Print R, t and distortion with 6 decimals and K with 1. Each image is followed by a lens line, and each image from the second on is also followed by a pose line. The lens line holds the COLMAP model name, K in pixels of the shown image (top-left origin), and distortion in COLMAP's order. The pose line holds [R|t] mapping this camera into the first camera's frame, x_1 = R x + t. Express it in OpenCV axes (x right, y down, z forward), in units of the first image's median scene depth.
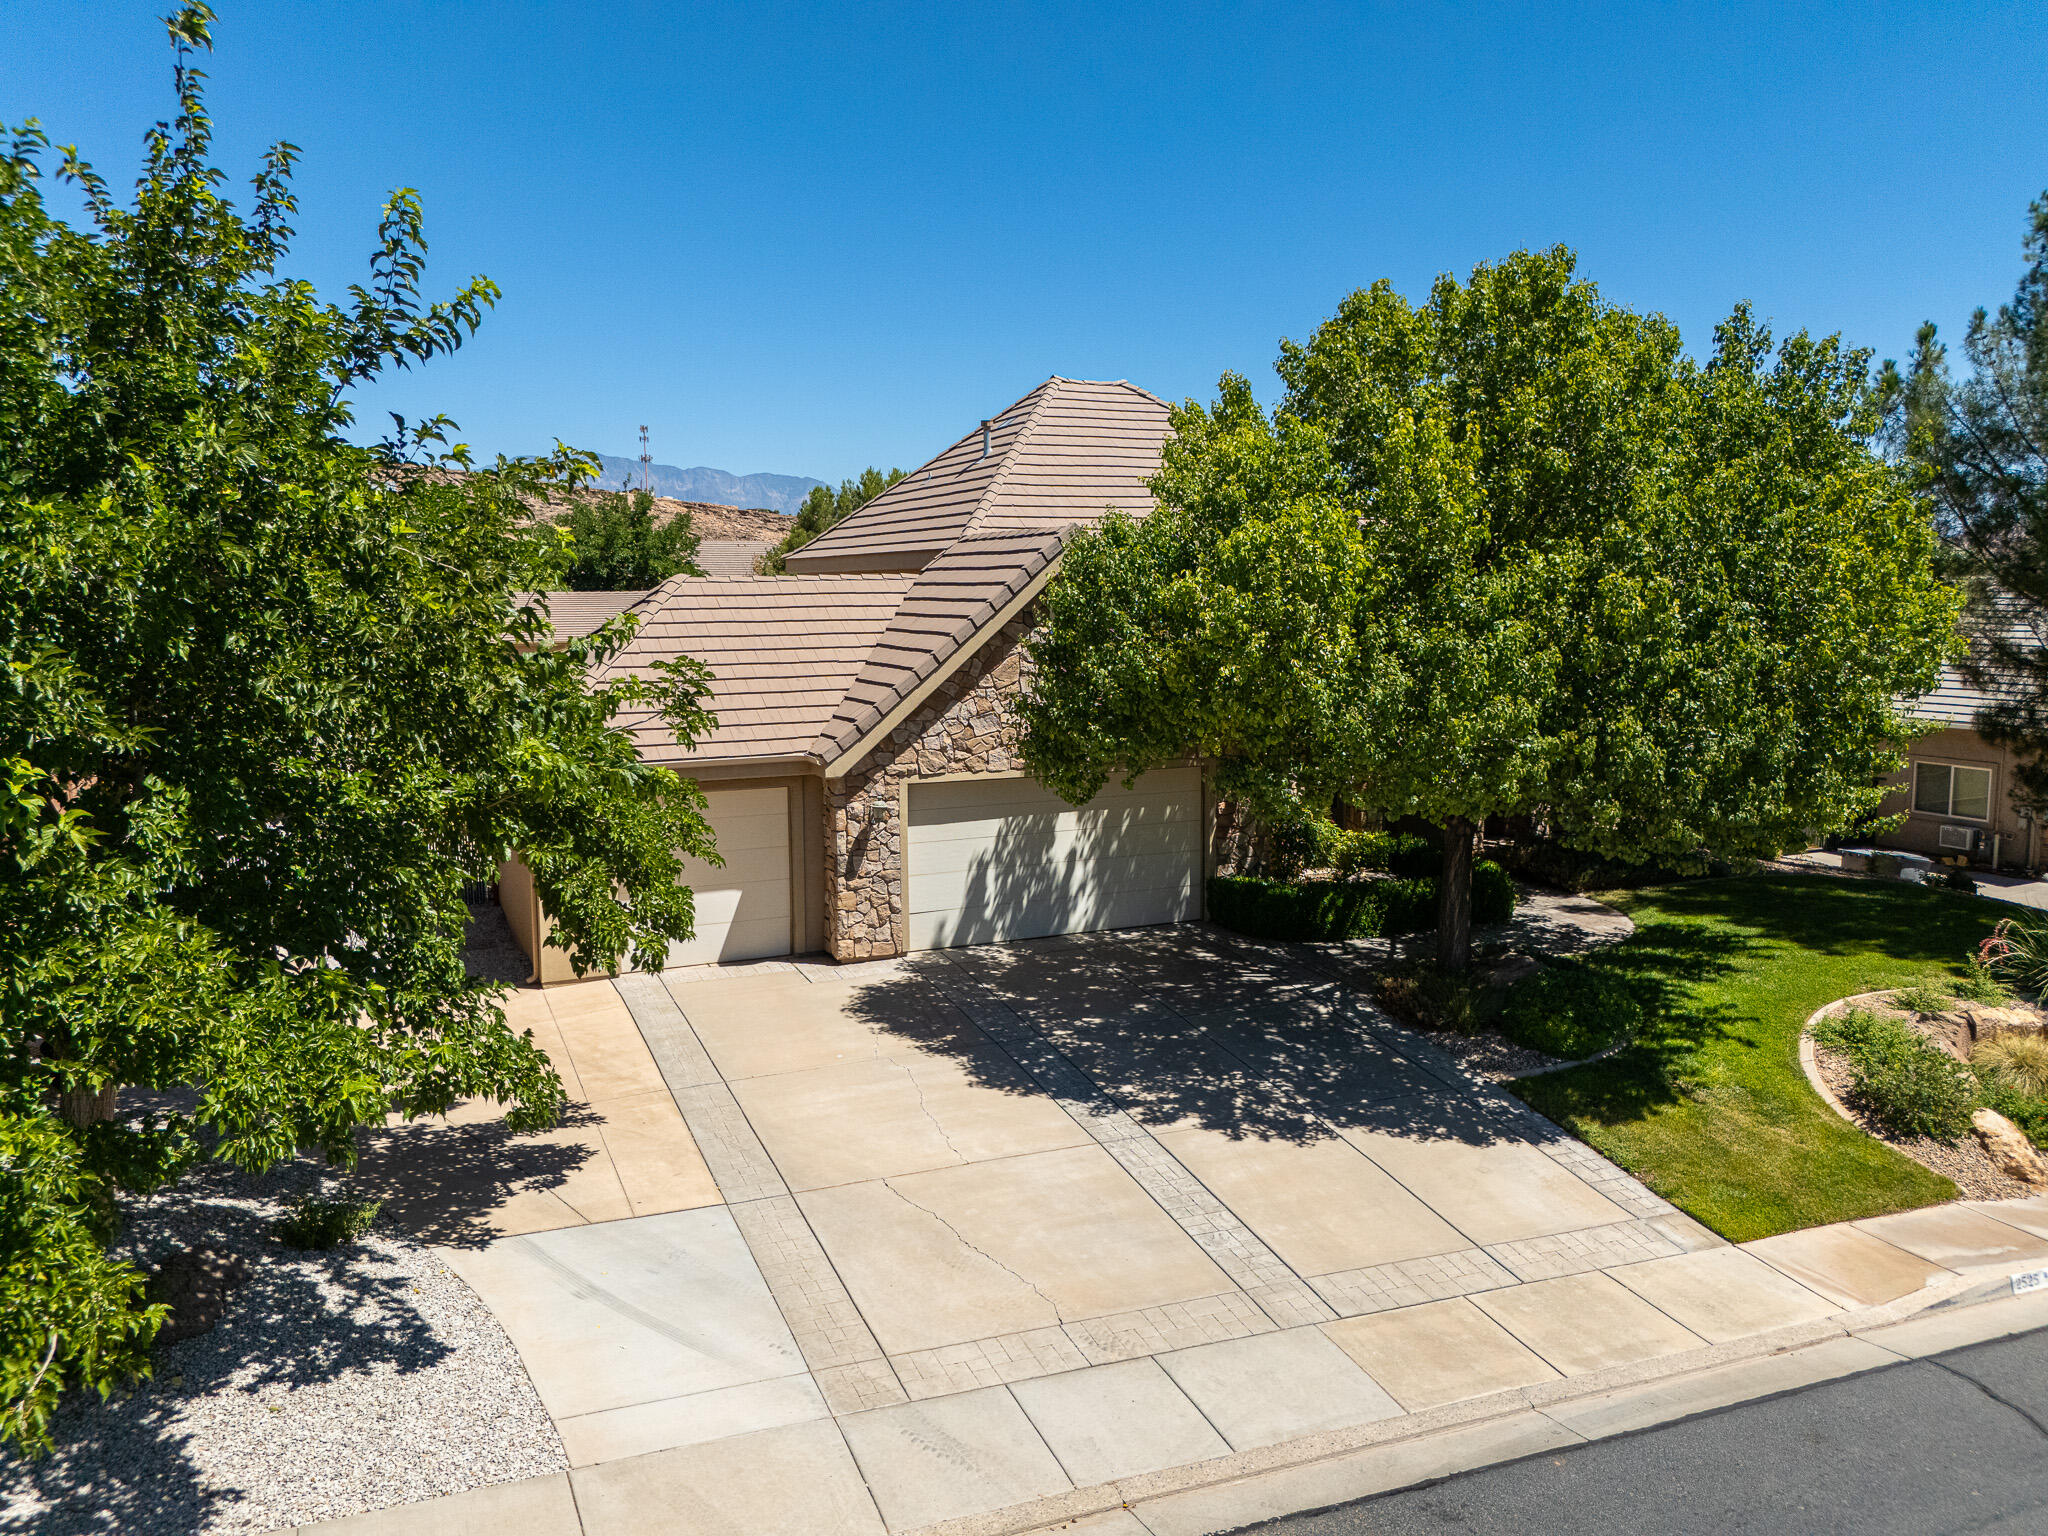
lens RADIAL K [[1515.9, 0, 1035.2], [0, 1515.9, 767.9], [0, 0, 1]] dist [0.053134, -0.033185]
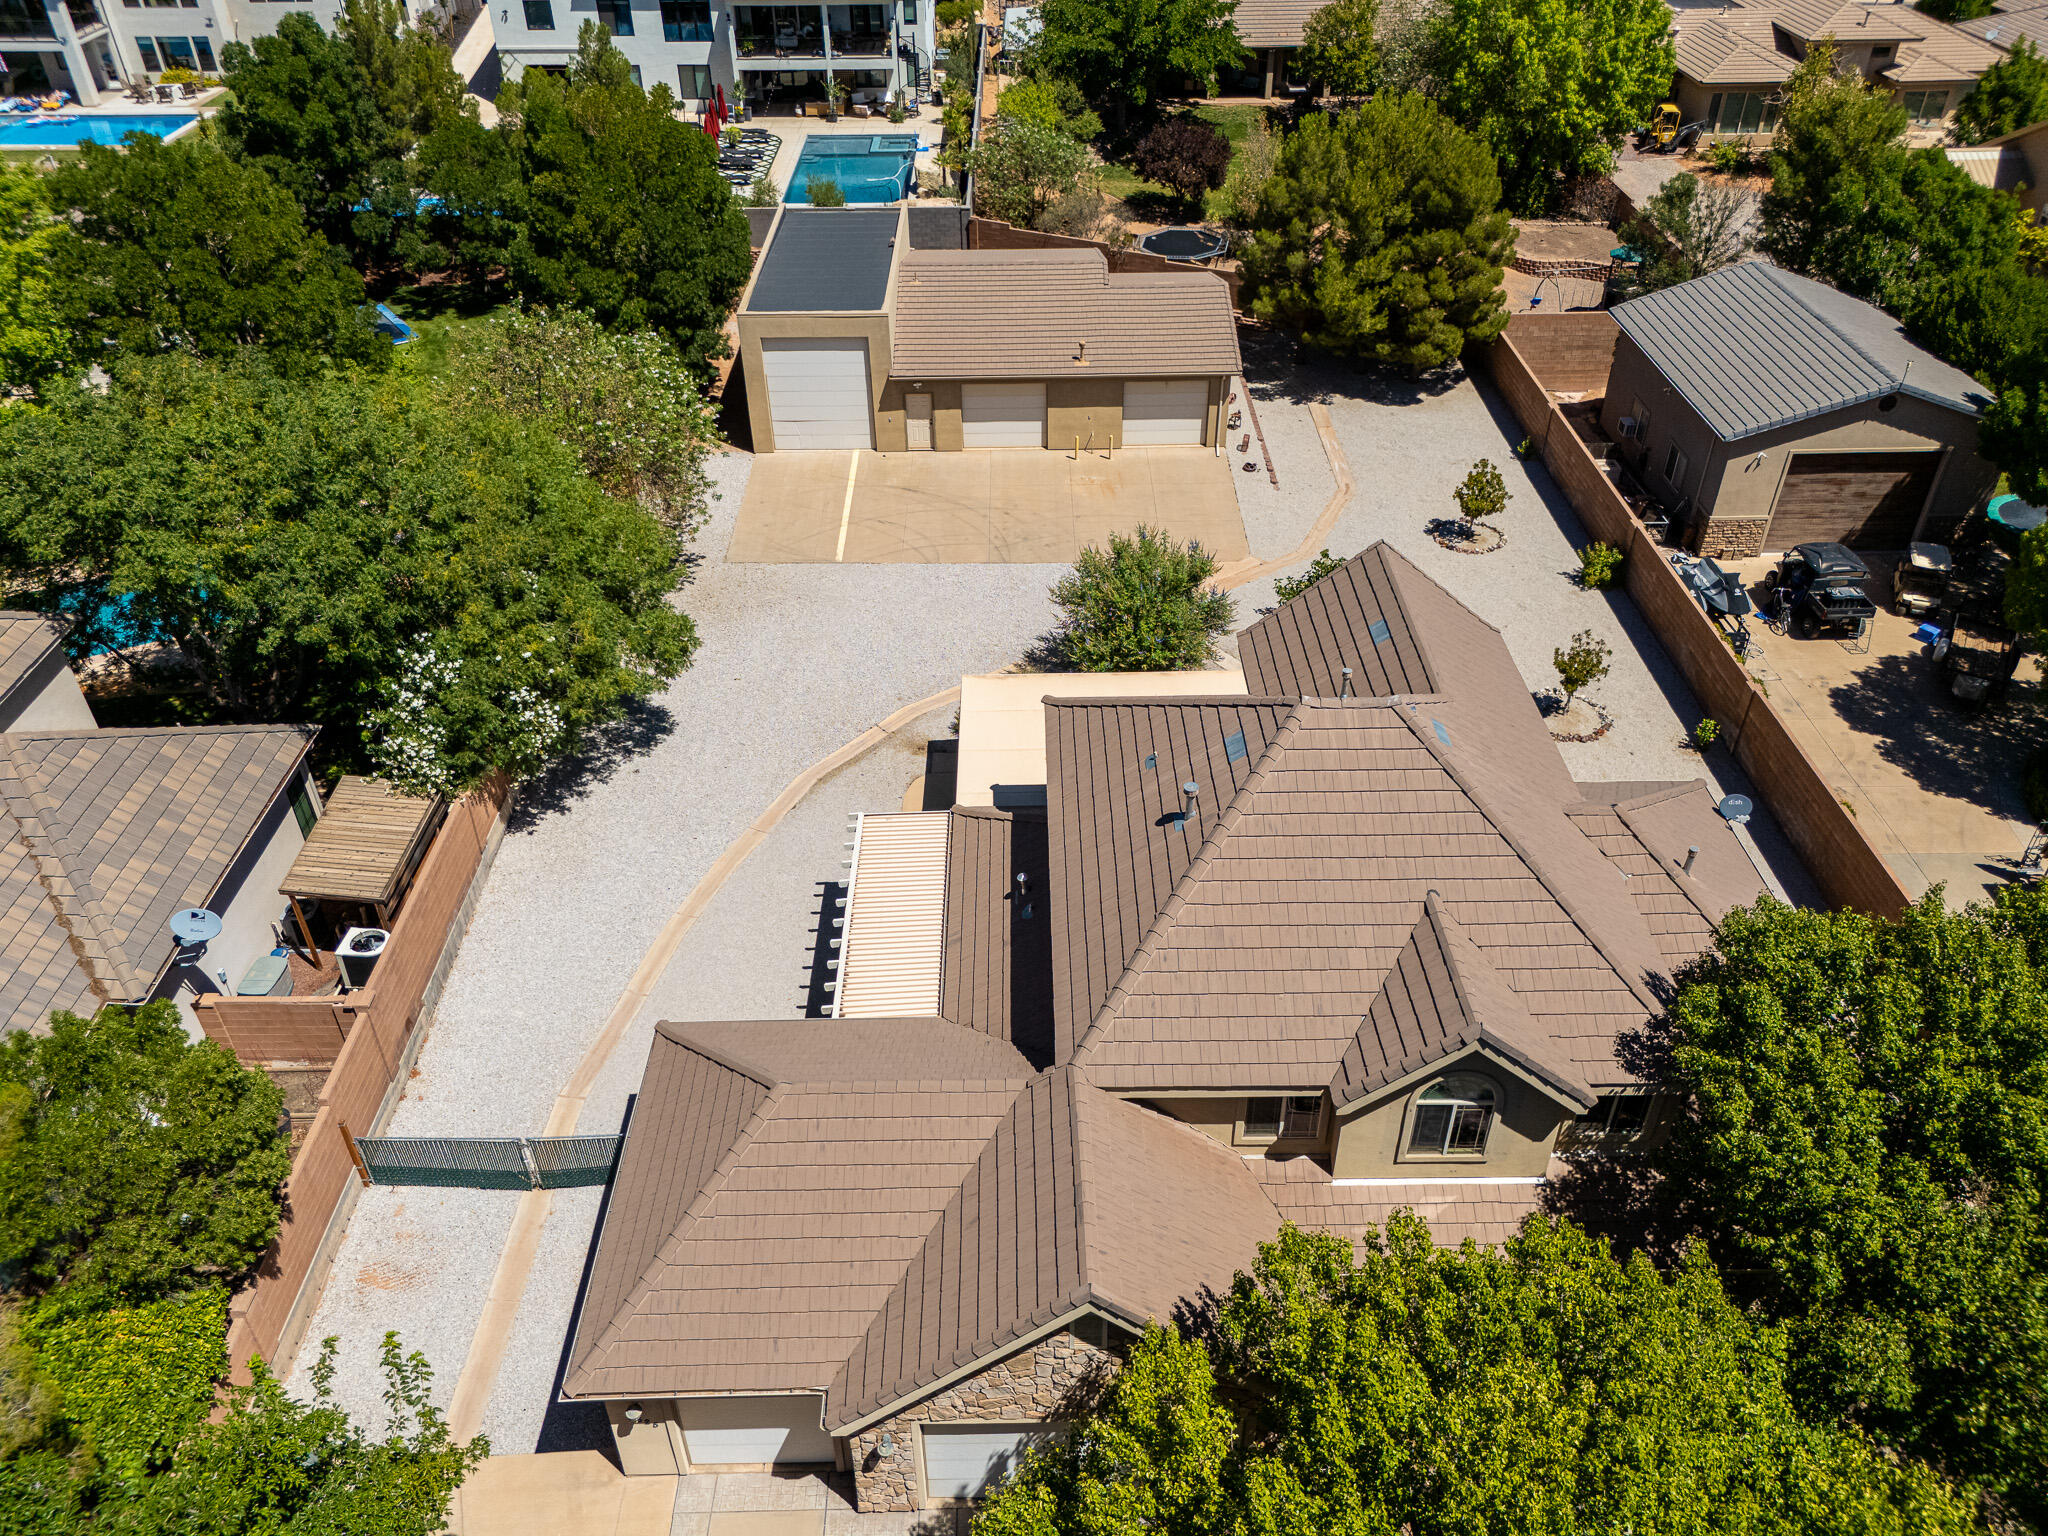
lens RADIAL K [[1515.9, 0, 1035.1], [0, 1515.9, 770.6], [0, 0, 1]] dist [0.053134, -0.033185]
pose [[0.911922, 0.239715, -0.333070, 0.320387], [-0.036606, 0.855928, 0.515799, -1.266254], [0.408728, -0.458176, 0.789314, 0.534376]]
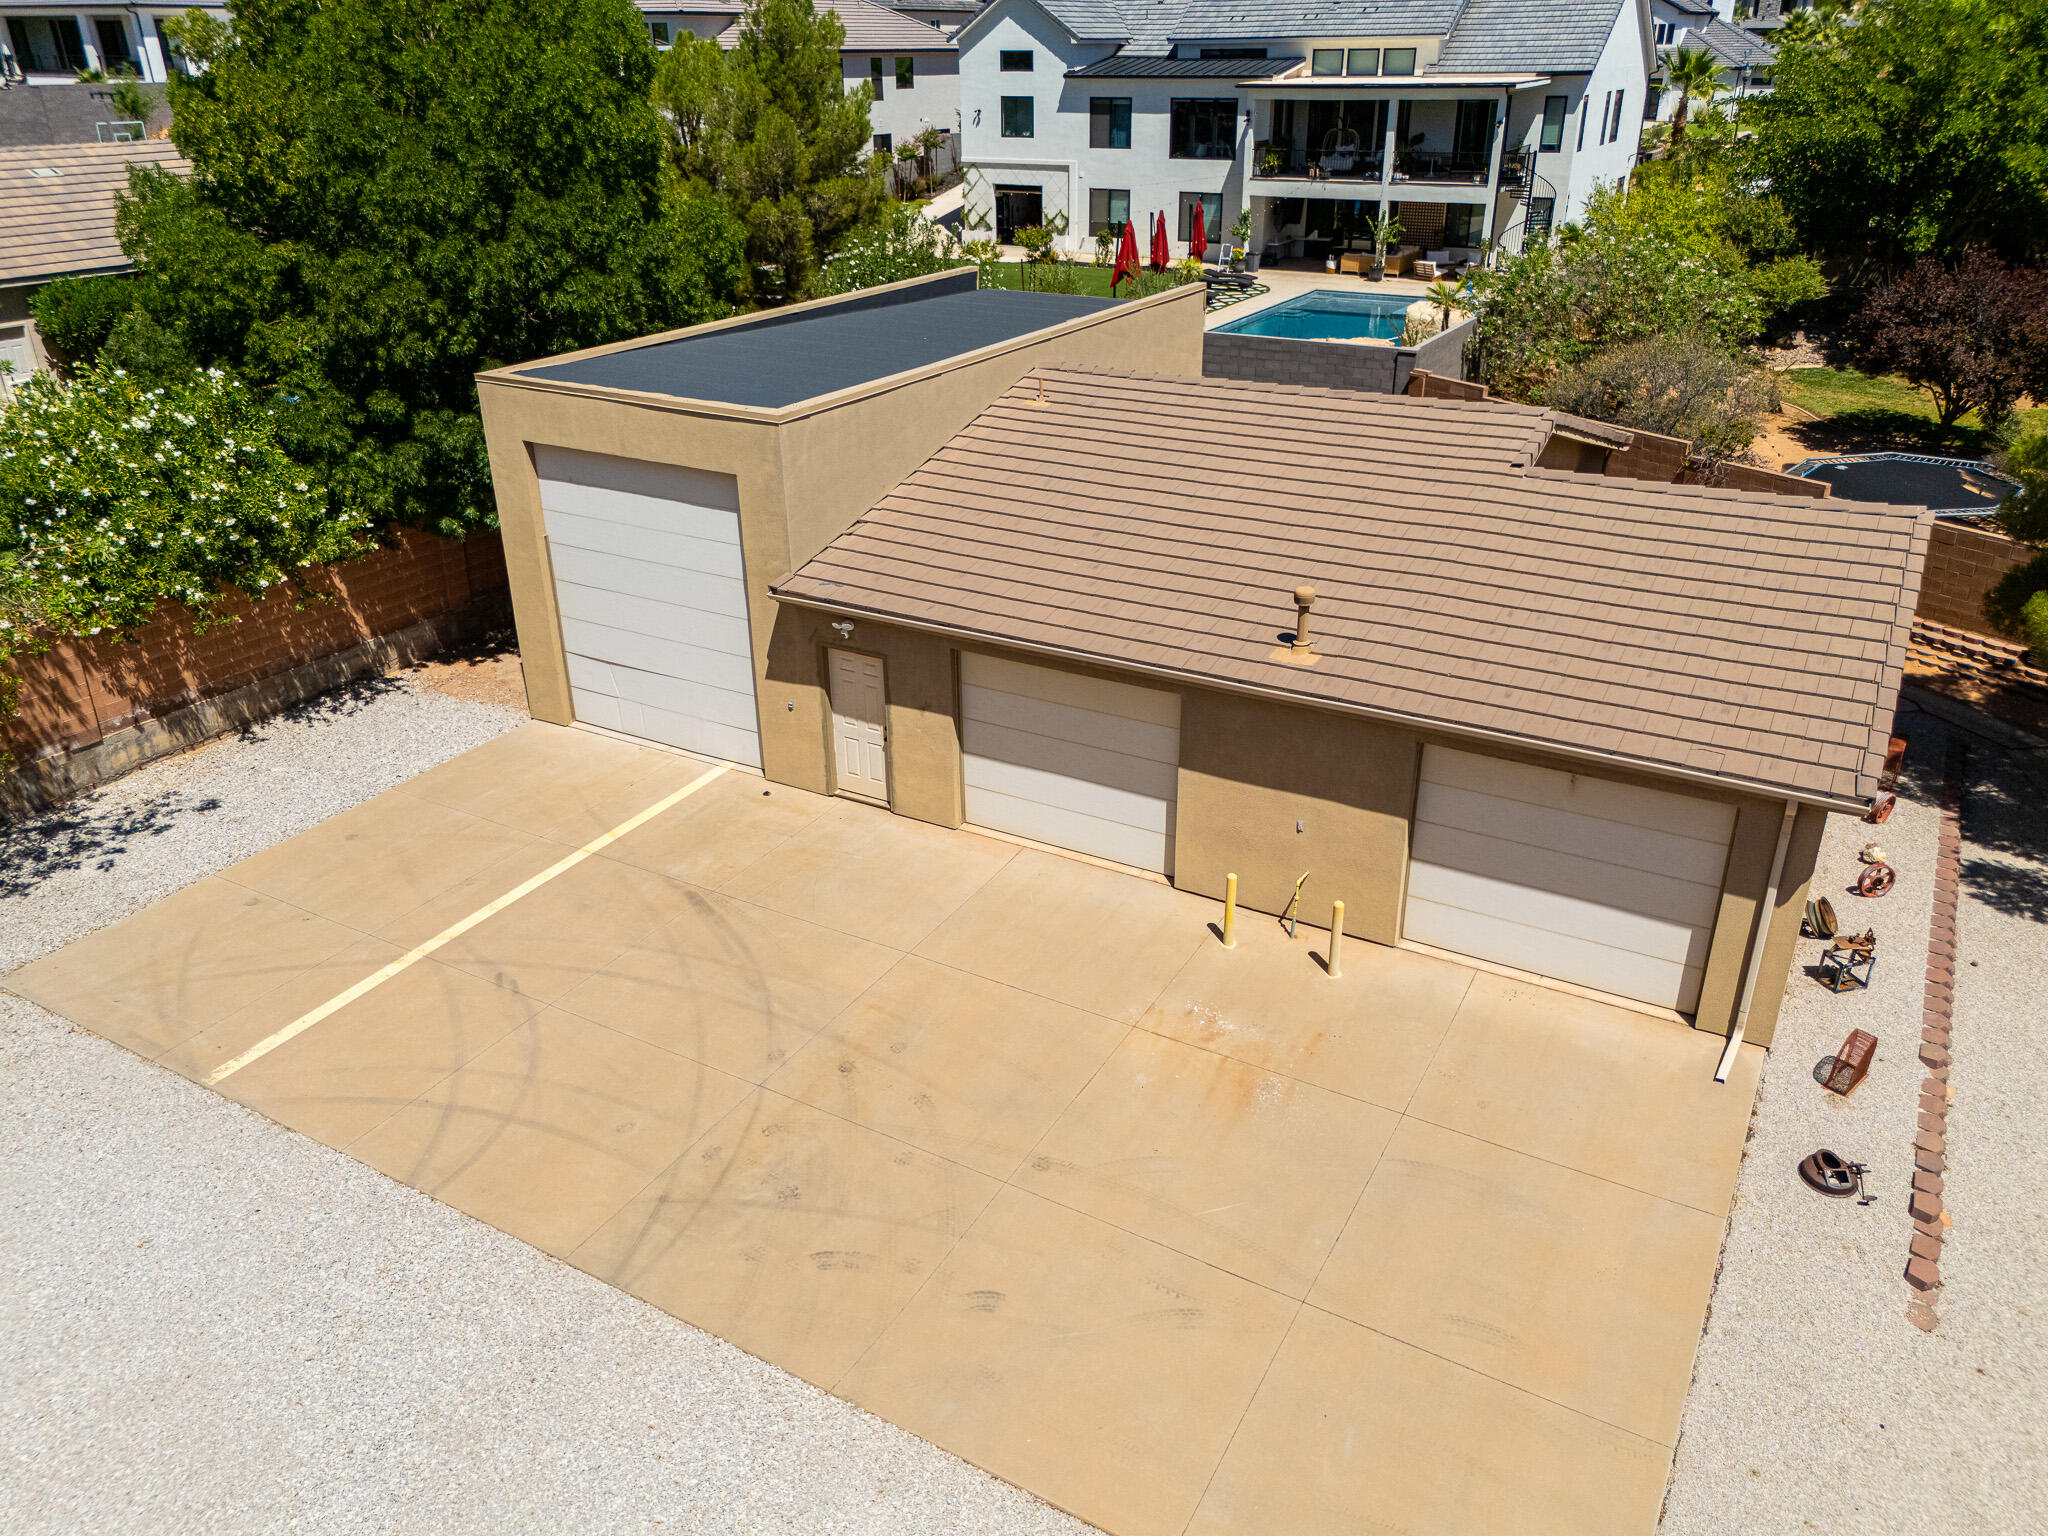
lens RADIAL K [[1515.9, 0, 1020.6], [0, 1515.9, 770.2], [0, 0, 1]] dist [0.053134, -0.033185]
pose [[0.572289, 0.351159, -0.741062, -0.243847], [-0.080291, 0.923329, 0.375522, -0.598692], [0.816112, -0.155407, 0.556606, 2.936414]]
